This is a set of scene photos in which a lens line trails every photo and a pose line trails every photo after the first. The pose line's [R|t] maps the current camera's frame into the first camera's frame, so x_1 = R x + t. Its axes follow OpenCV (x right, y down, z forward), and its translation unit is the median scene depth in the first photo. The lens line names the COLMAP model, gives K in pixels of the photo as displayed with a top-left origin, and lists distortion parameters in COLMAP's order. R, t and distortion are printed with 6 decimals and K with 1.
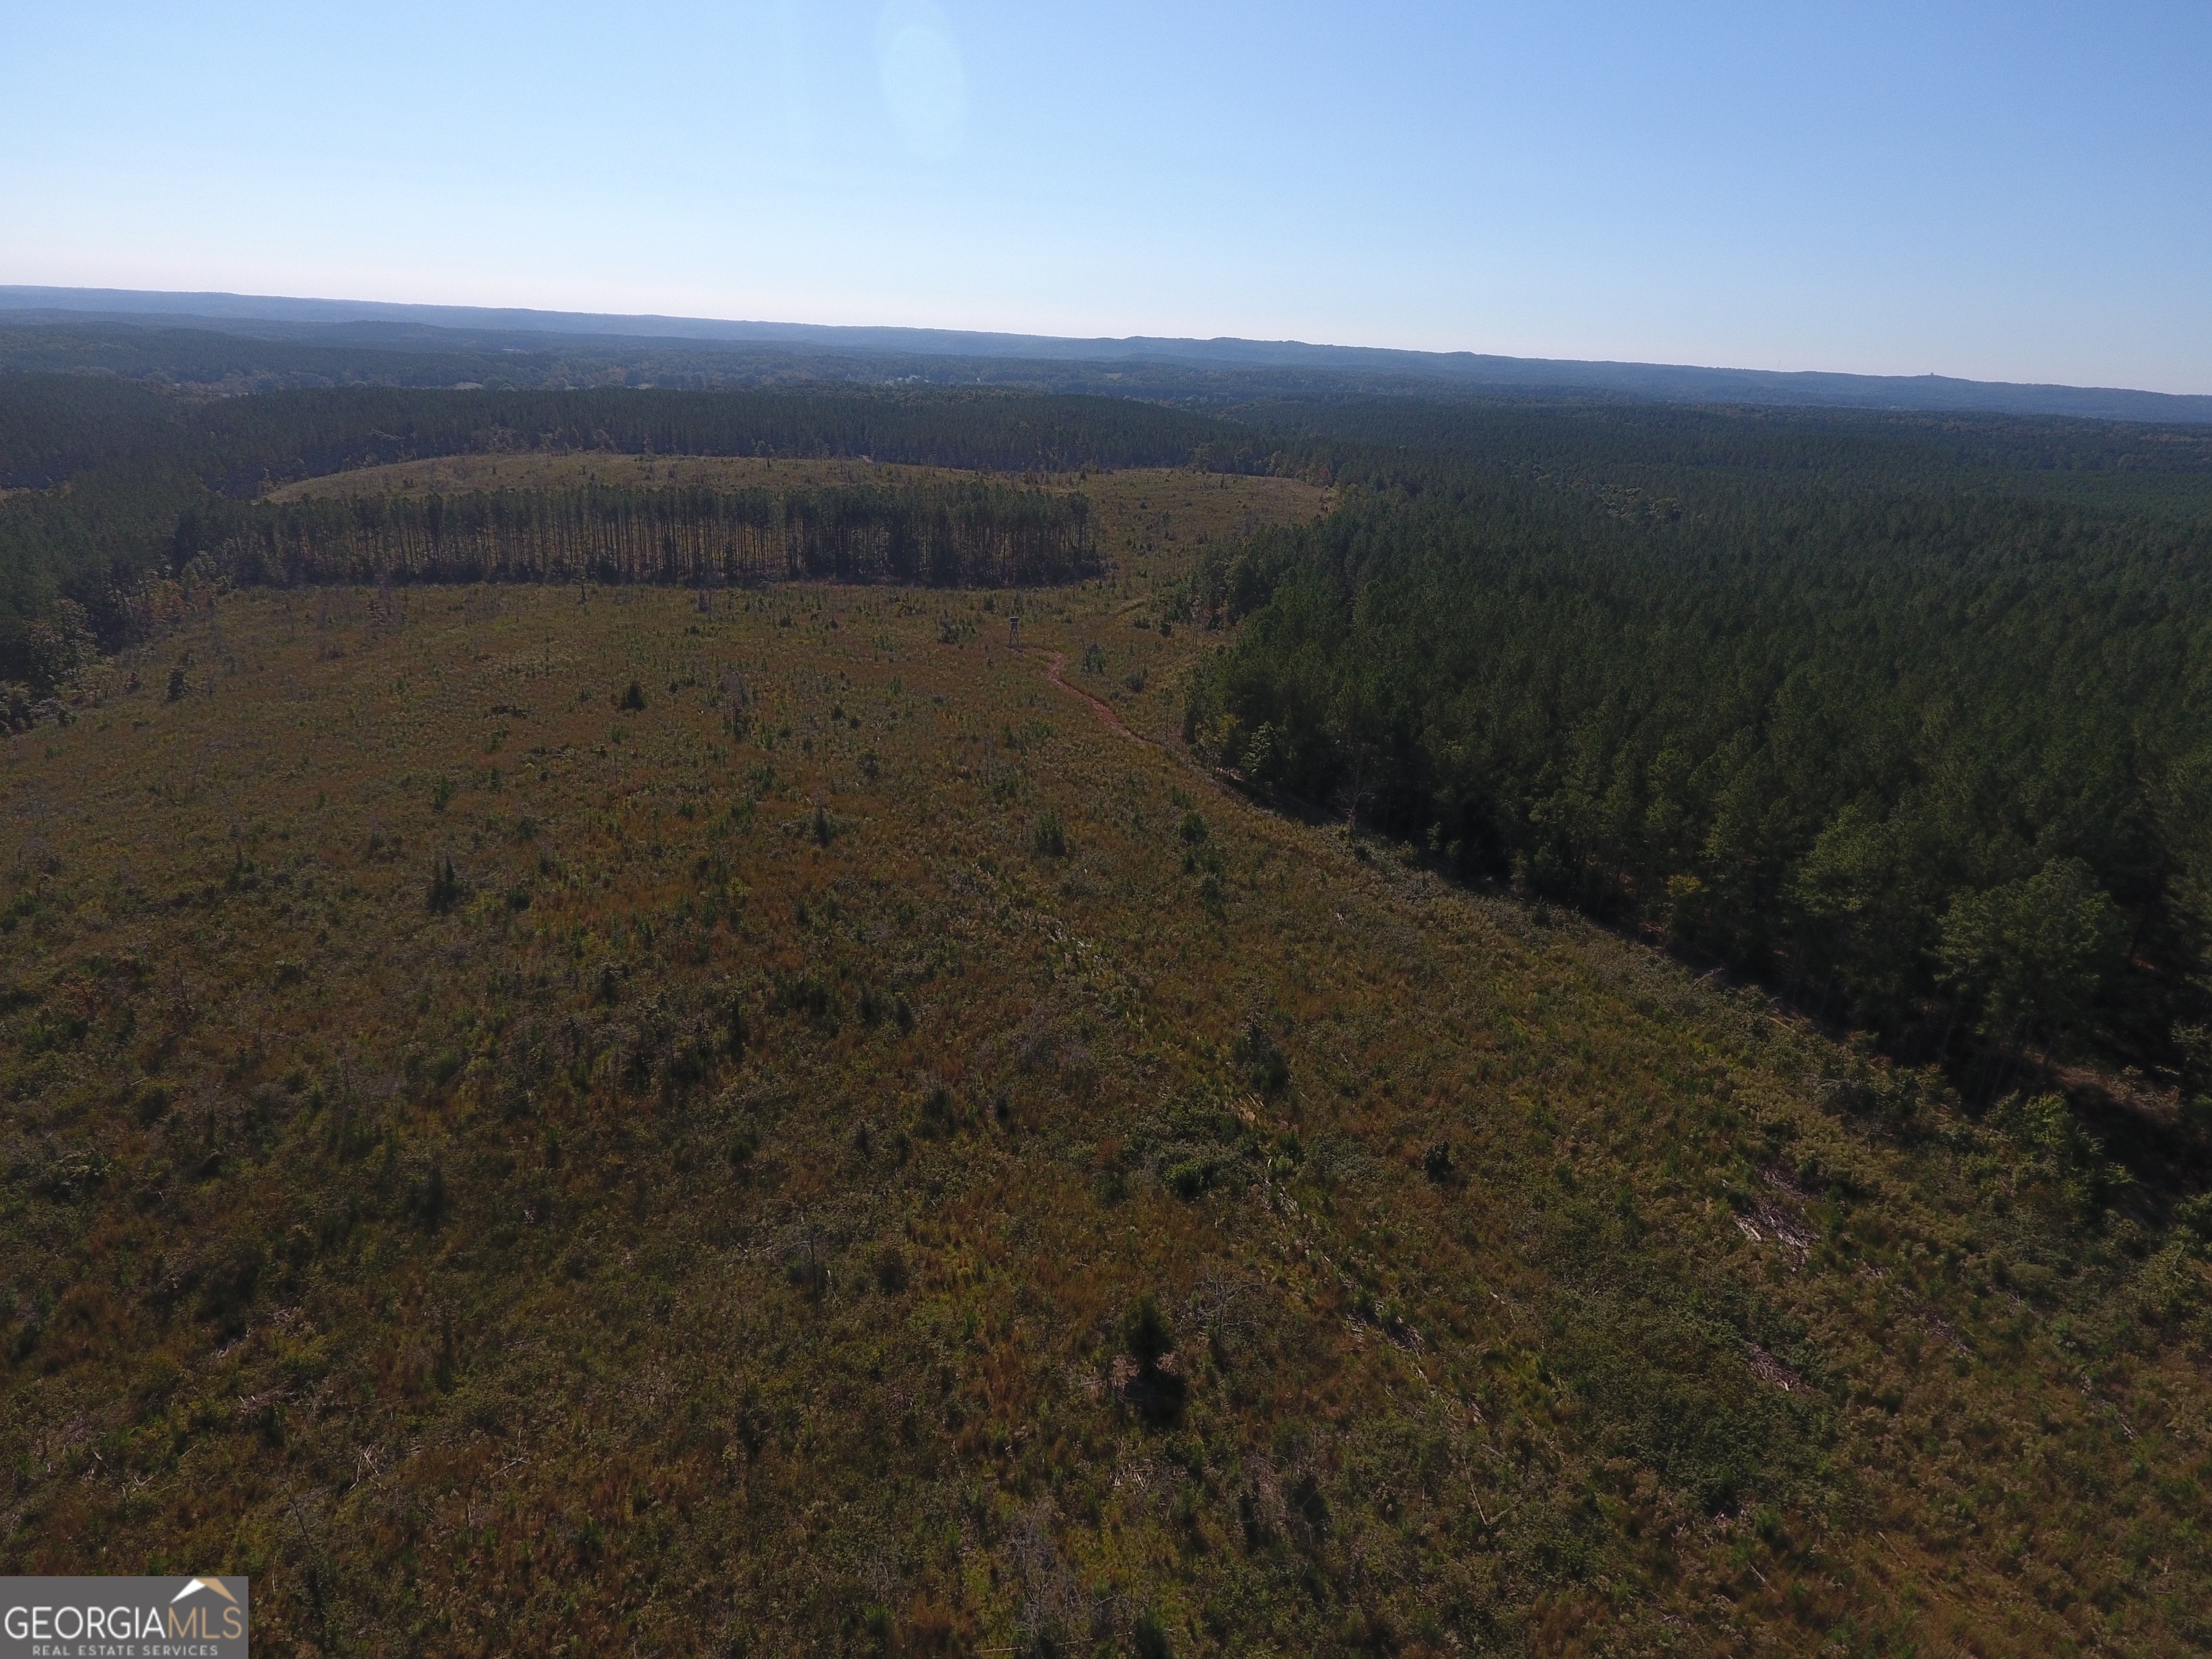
lens RADIAL K [[1293.5, 0, 1084.1], [0, 1293.5, 825.5], [0, 0, 1]] dist [-0.007227, 0.000412]
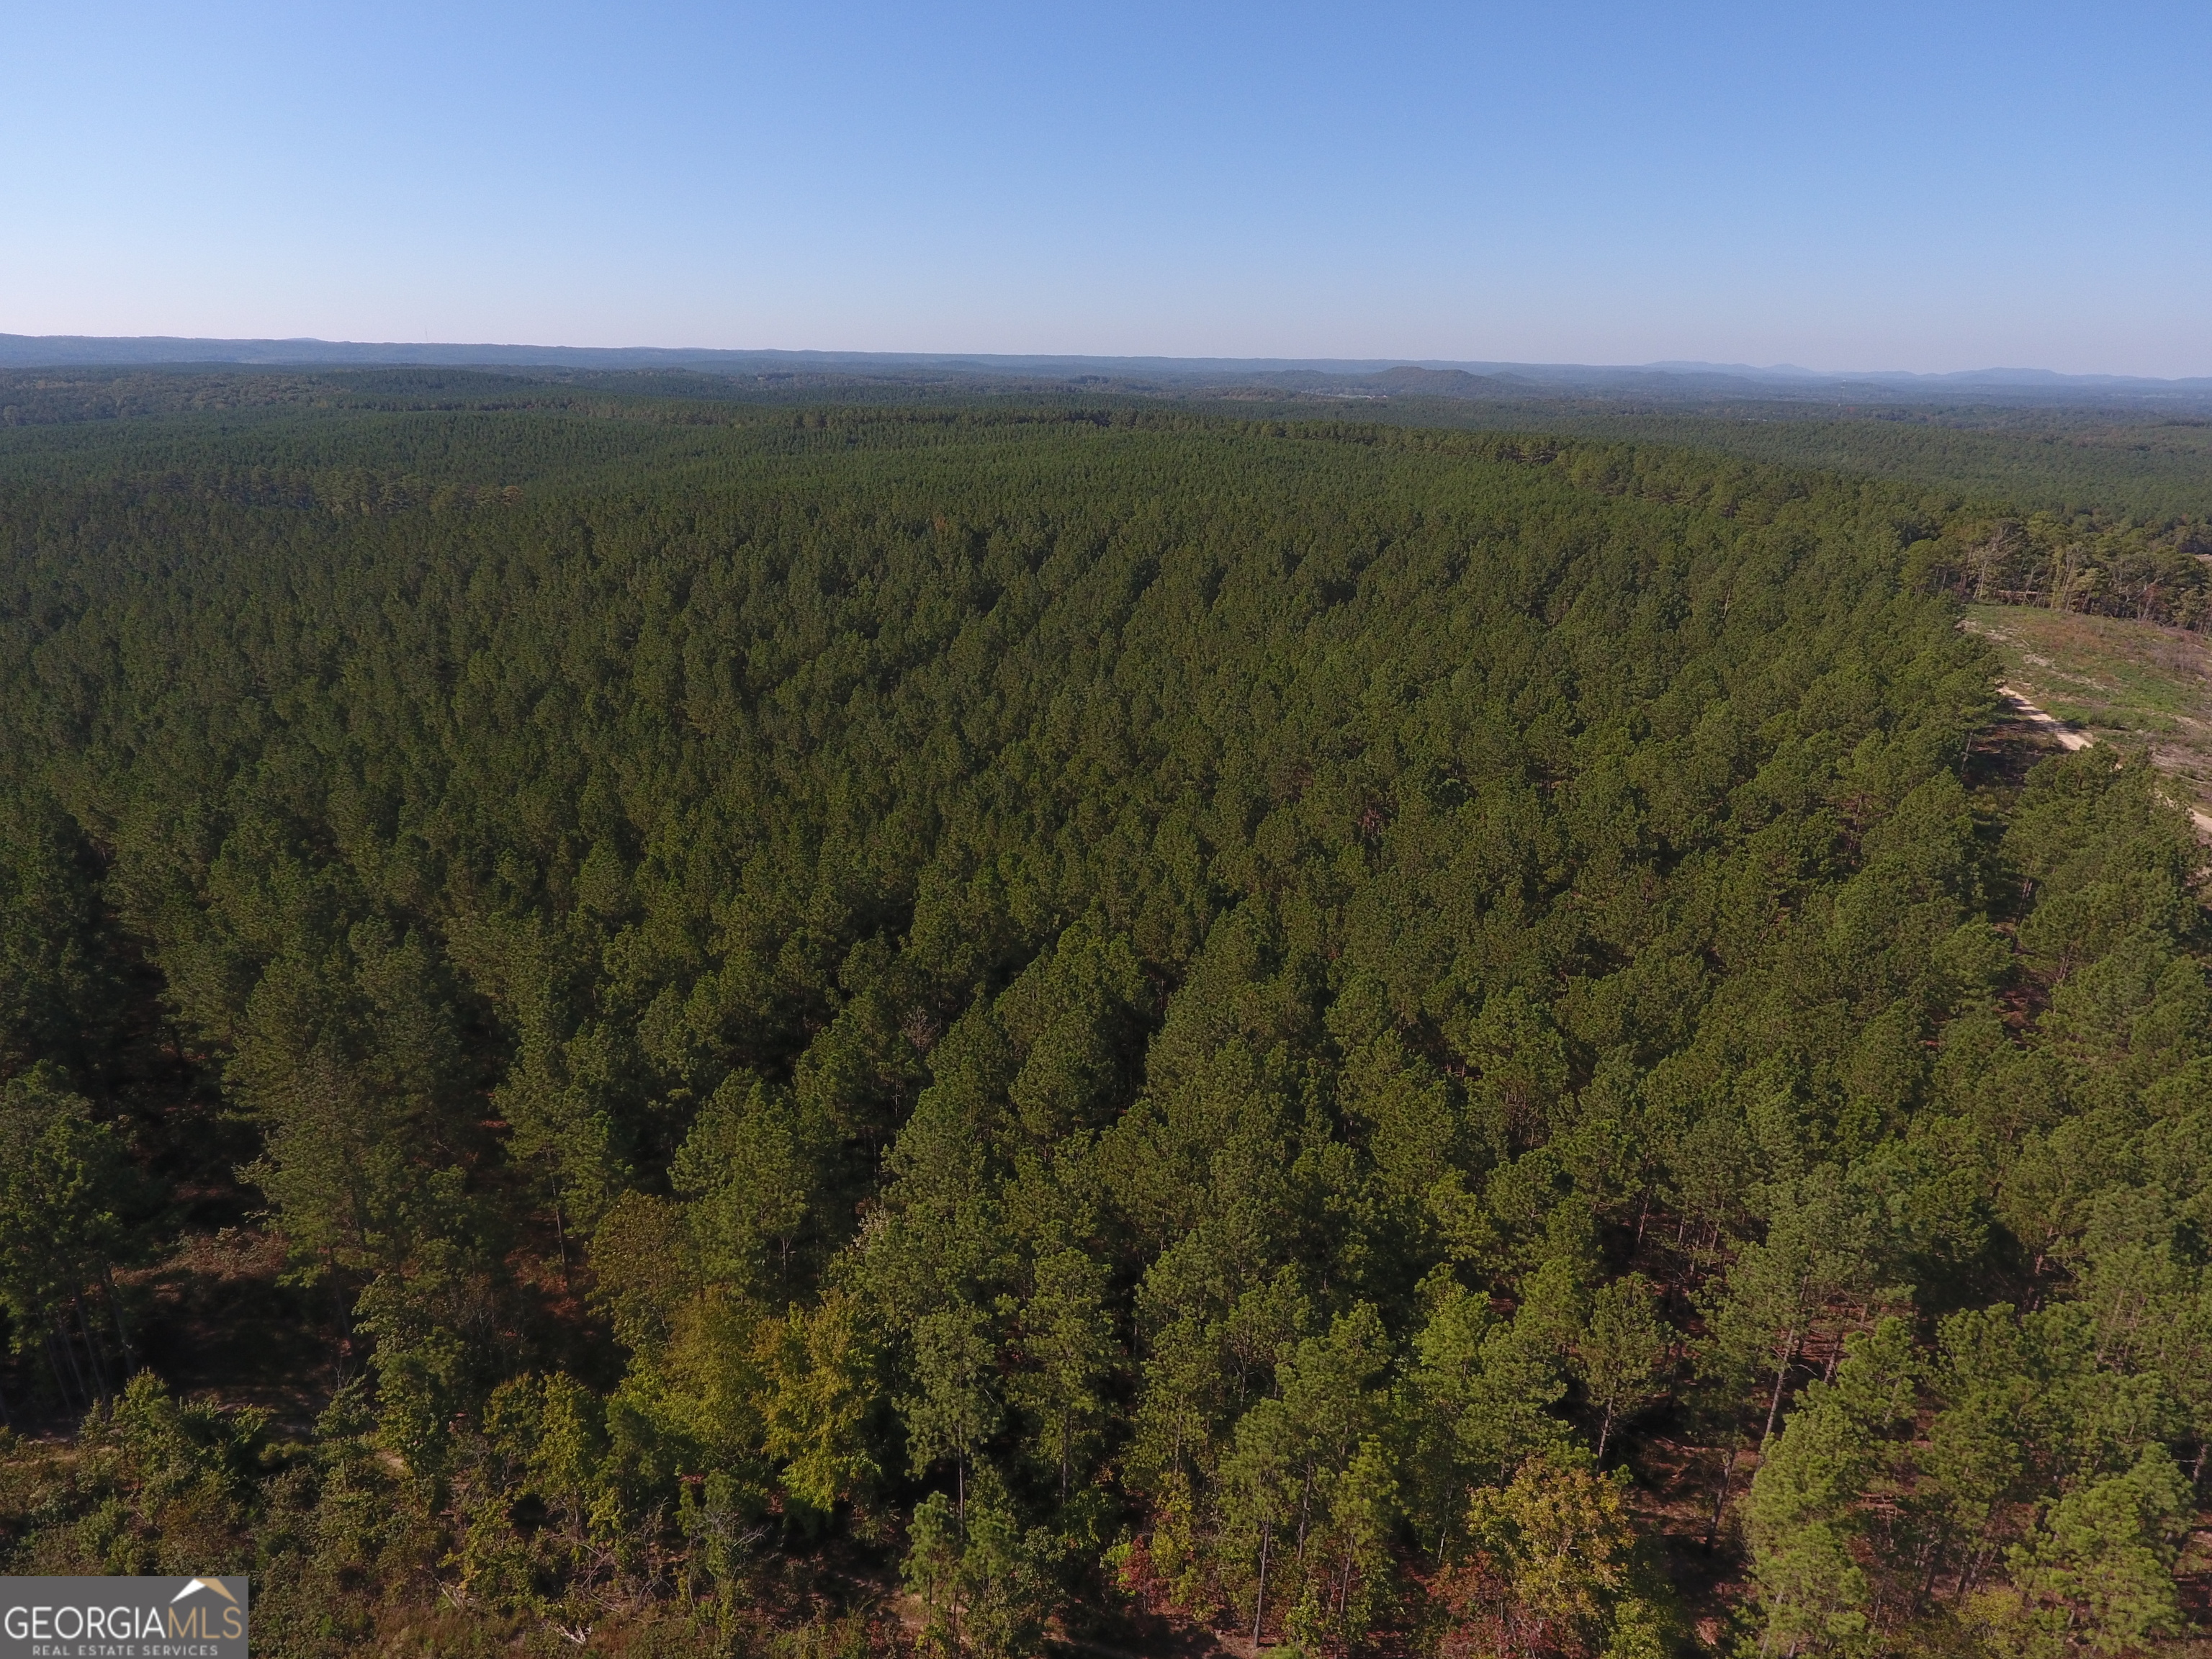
lens RADIAL K [[1293.5, 0, 1084.8], [0, 1293.5, 826.2], [0, 0, 1]] dist [-0.007227, 0.000412]
pose [[0.240022, -0.362864, 0.900400, 0.189696], [0.334036, 0.901746, 0.274361, -0.062007], [-0.911487, 0.234914, 0.337648, 0.084883]]
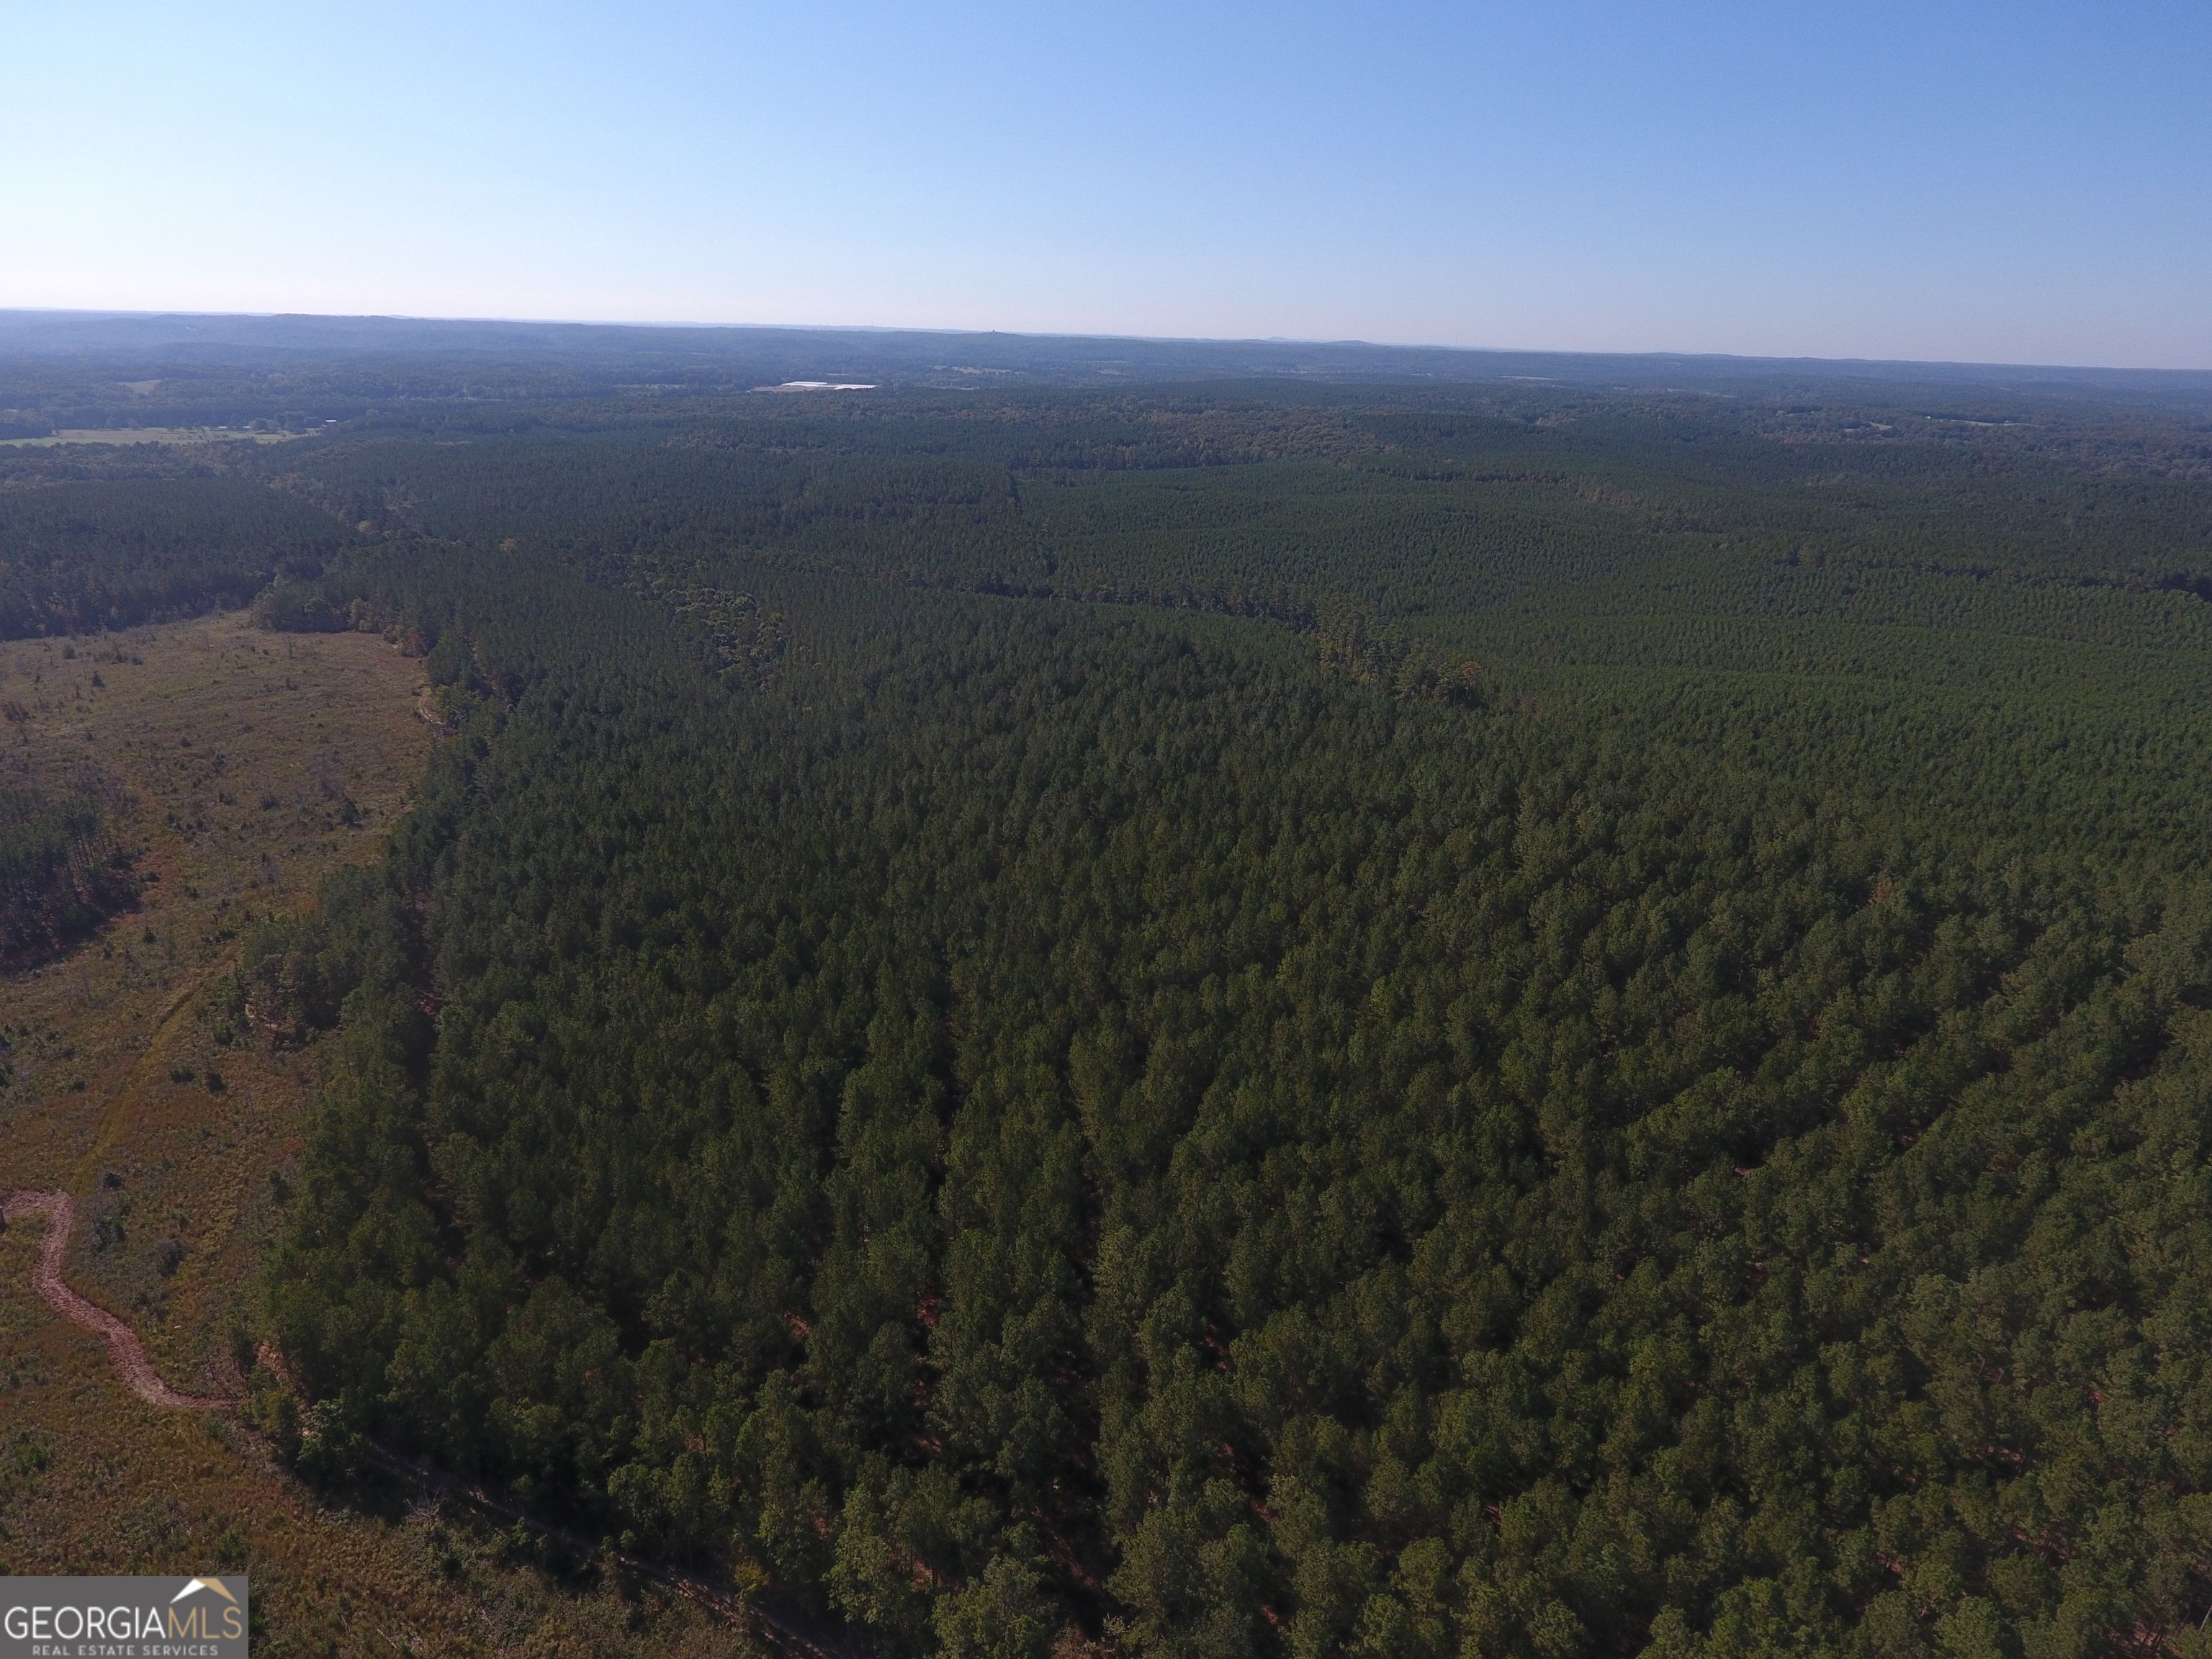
lens RADIAL K [[1293.5, 0, 1080.6], [0, 1293.5, 820.1], [0, 0, 1]] dist [-0.007227, 0.000412]
pose [[0.815160, -0.225372, 0.533594, 0.214296], [0.212202, 0.973351, 0.086935, -0.509792], [-0.538967, 0.042363, 0.841261, -0.079550]]
